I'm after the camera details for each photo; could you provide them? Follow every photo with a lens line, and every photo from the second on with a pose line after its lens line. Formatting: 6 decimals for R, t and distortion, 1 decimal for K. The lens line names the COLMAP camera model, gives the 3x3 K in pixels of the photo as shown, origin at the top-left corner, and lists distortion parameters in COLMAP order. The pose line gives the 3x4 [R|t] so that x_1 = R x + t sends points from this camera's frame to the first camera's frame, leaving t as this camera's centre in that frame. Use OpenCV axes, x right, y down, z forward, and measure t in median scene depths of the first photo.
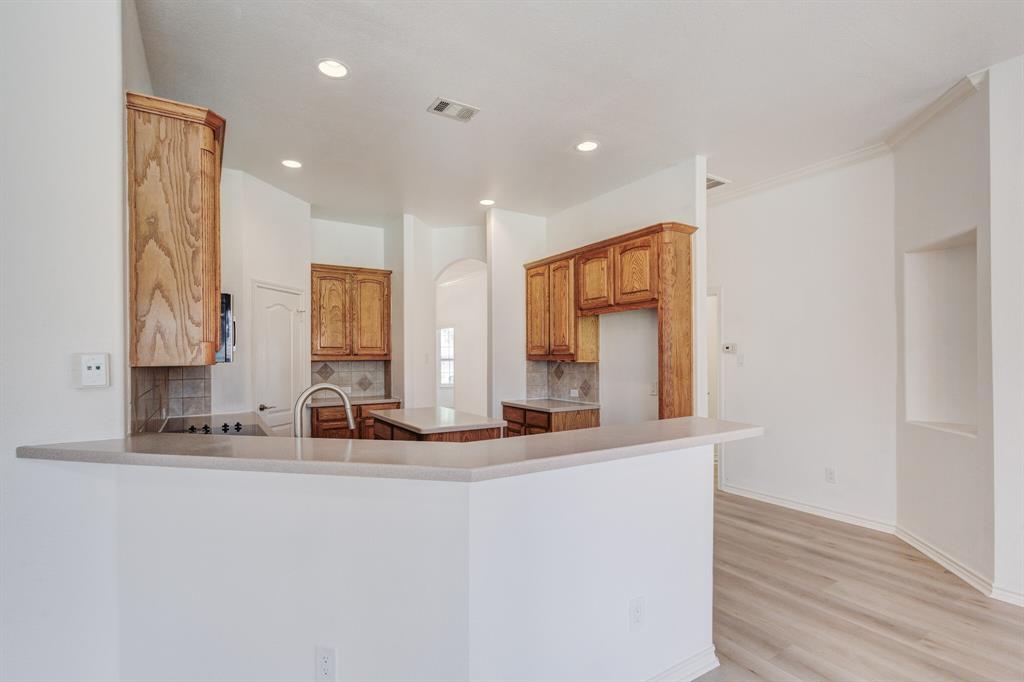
lens RADIAL K [[479.6, 0, 508.4], [0, 479.6, 354.2], [0, 0, 1]] dist [0.003959, -0.000142]
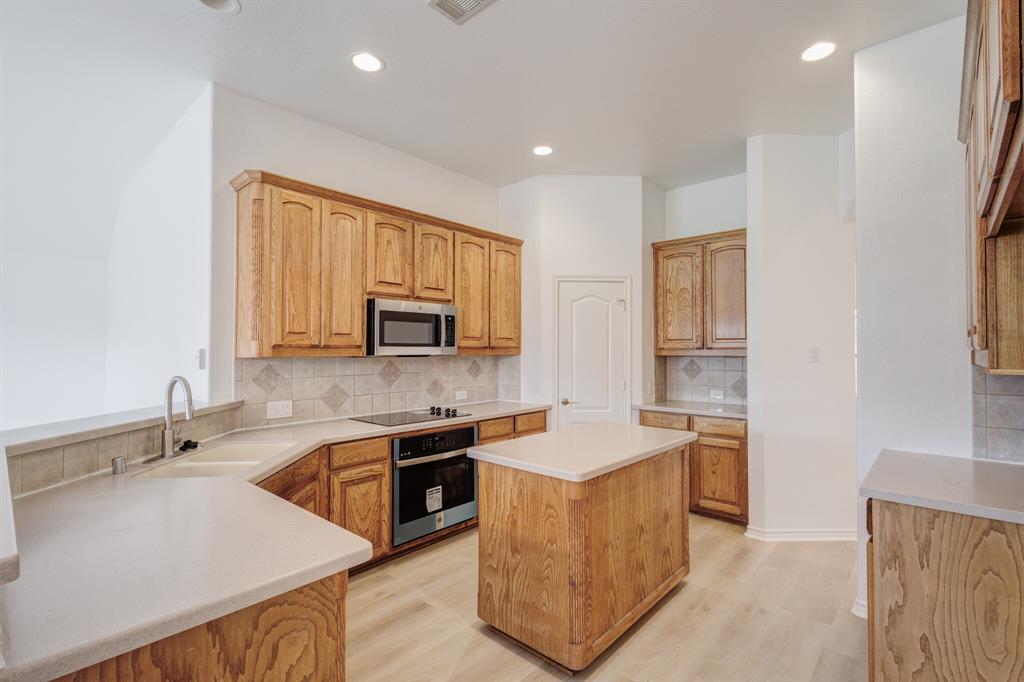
lens RADIAL K [[469.3, 0, 512.2], [0, 469.3, 339.9], [0, 0, 1]] dist [0.006272, -0.000943]
pose [[0.267042, -0.013799, -0.963586, 0.438269], [0.000992, 0.999901, -0.014044, -0.003872], [0.963684, 0.002794, 0.267029, 0.693934]]
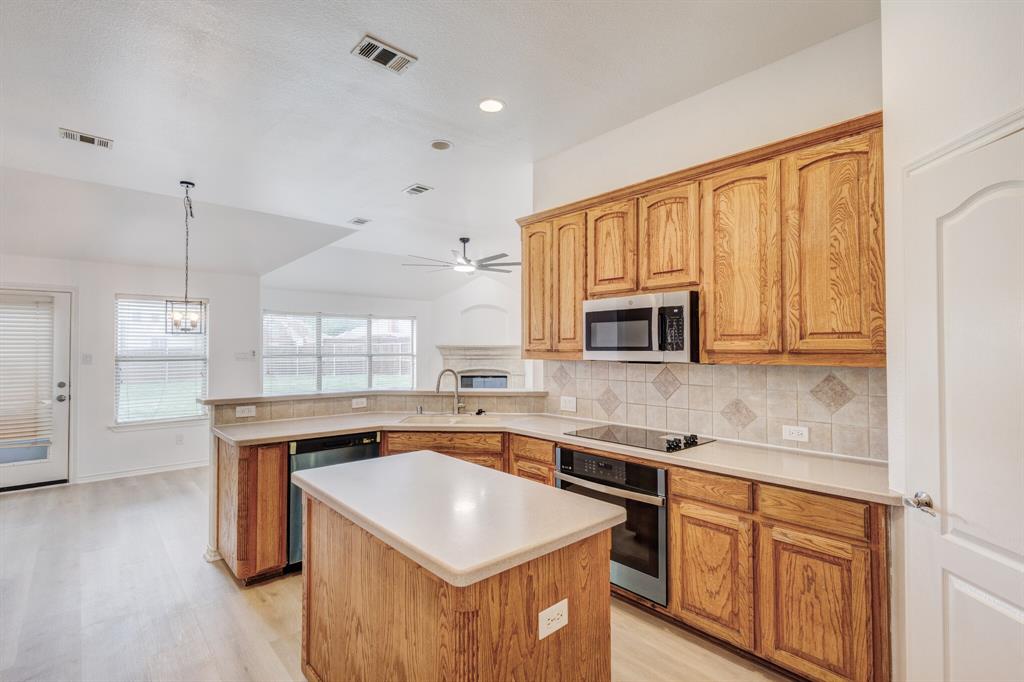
lens RADIAL K [[476.6, 0, 510.3], [0, 476.6, 339.8], [0, 0, 1]] dist [0.003597, -0.000139]
pose [[-0.985631, 0.003051, -0.168888, -0.139601], [0.006650, 0.999763, -0.020747, -0.006479], [0.168784, -0.021572, -0.985417, 1.422249]]
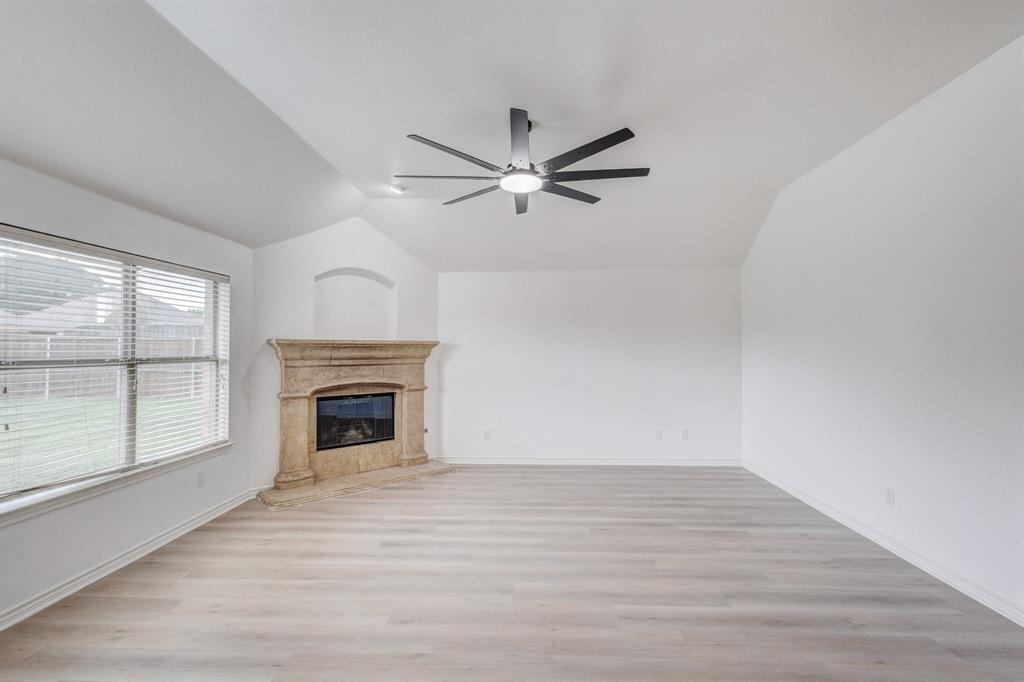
lens RADIAL K [[476.6, 0, 510.3], [0, 476.6, 339.8], [0, 0, 1]] dist [0.003597, -0.000139]
pose [[-0.574243, -0.010737, -0.818615, 0.425684], [0.005102, 0.999848, -0.016693, -0.007168], [0.818669, -0.013763, -0.574101, 0.207444]]
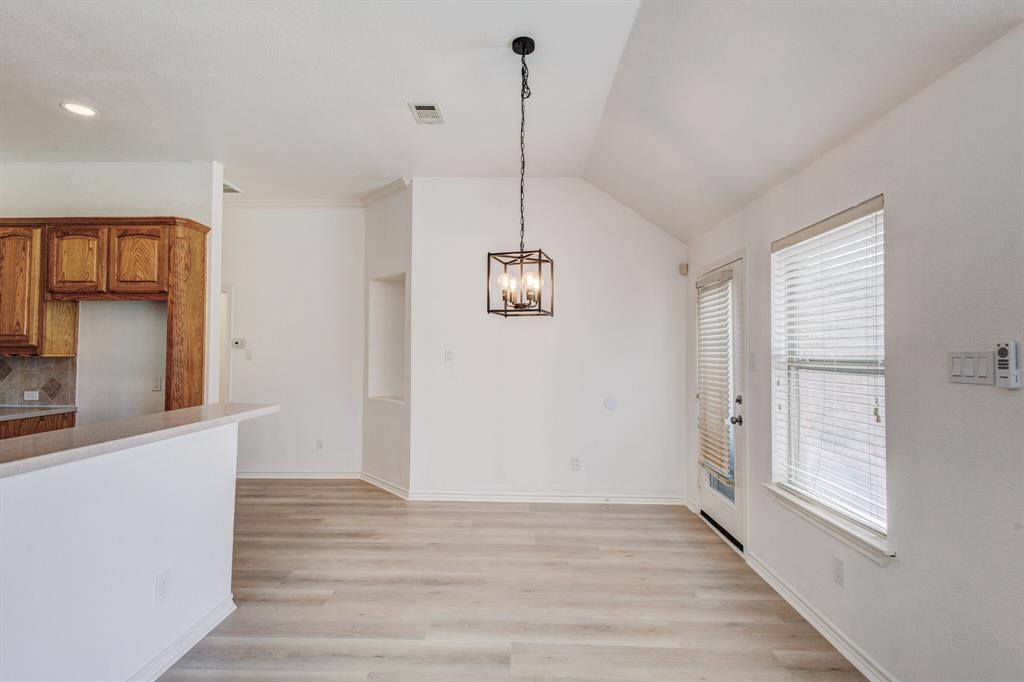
lens RADIAL K [[469.3, 0, 512.2], [0, 469.3, 339.9], [0, 0, 1]] dist [0.006272, -0.000943]
pose [[0.555443, 0.028726, 0.831058, -0.092300], [-0.011884, 0.999575, -0.026608, 0.000366], [-0.831470, 0.004902, 0.555549, -0.120217]]
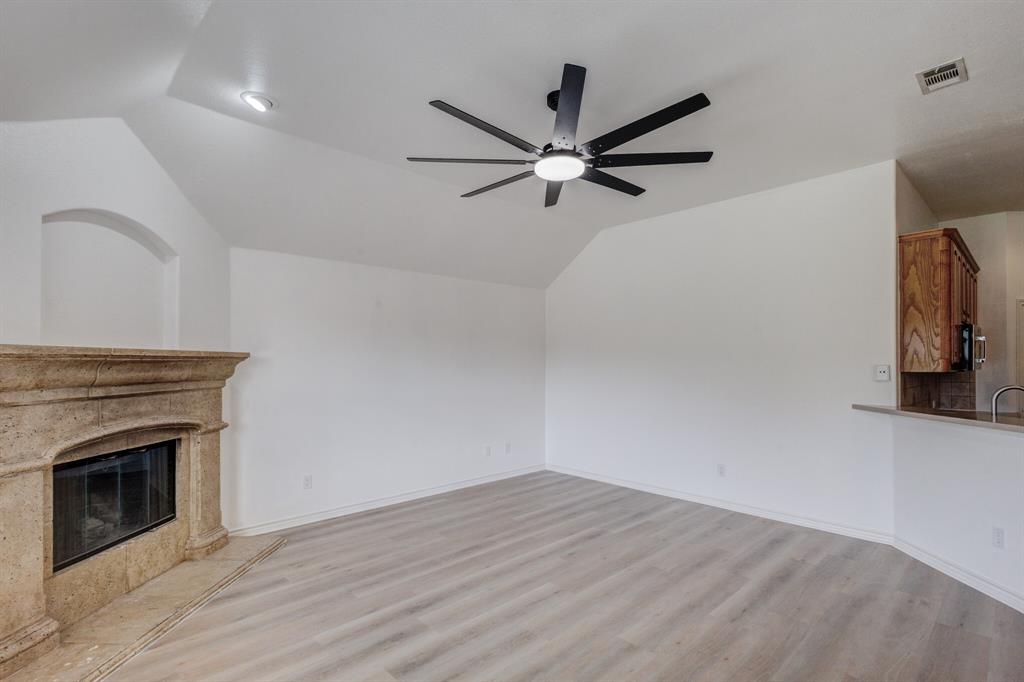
lens RADIAL K [[492.0, 0, 521.3], [0, 492.0, 361.7], [0, 0, 1]] dist [0.006879, 0.000090]
pose [[0.201983, 0.004734, -0.979378, 0.431253], [0.001918, 0.999984, 0.005229, -0.014173], [0.979387, -0.002934, 0.201970, -0.455462]]
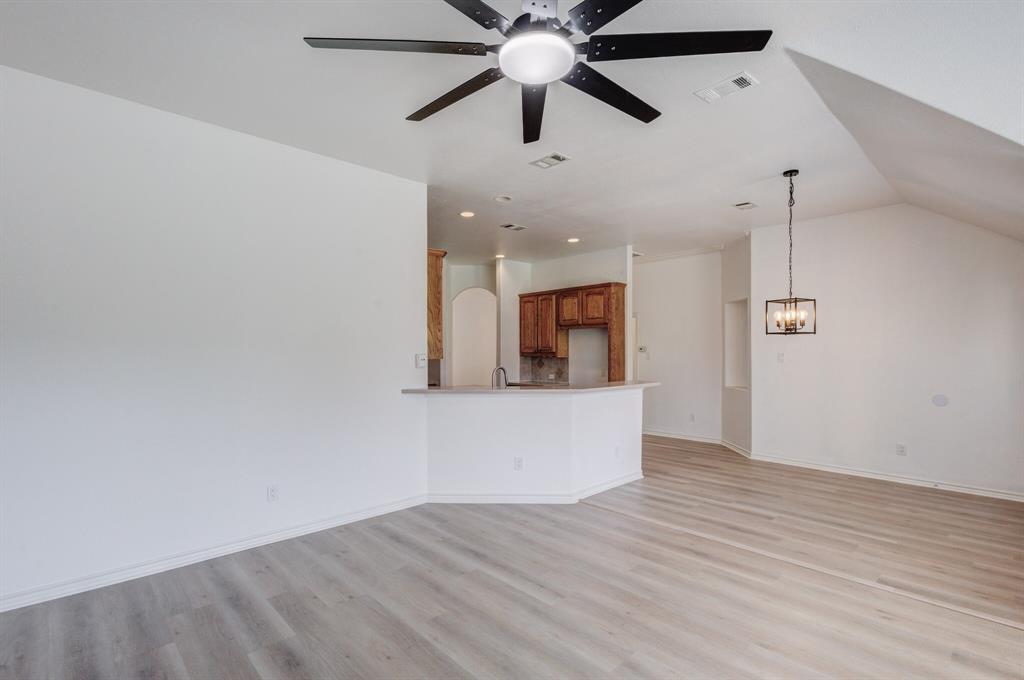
lens RADIAL K [[479.6, 0, 514.6], [0, 479.6, 350.0], [0, 0, 1]] dist [0.002887, 0.000009]
pose [[0.981323, 0.003497, 0.192337, -0.376133], [-0.004009, 0.999989, 0.002272, -0.013792], [-0.192327, -0.003000, 0.981326, -0.704616]]
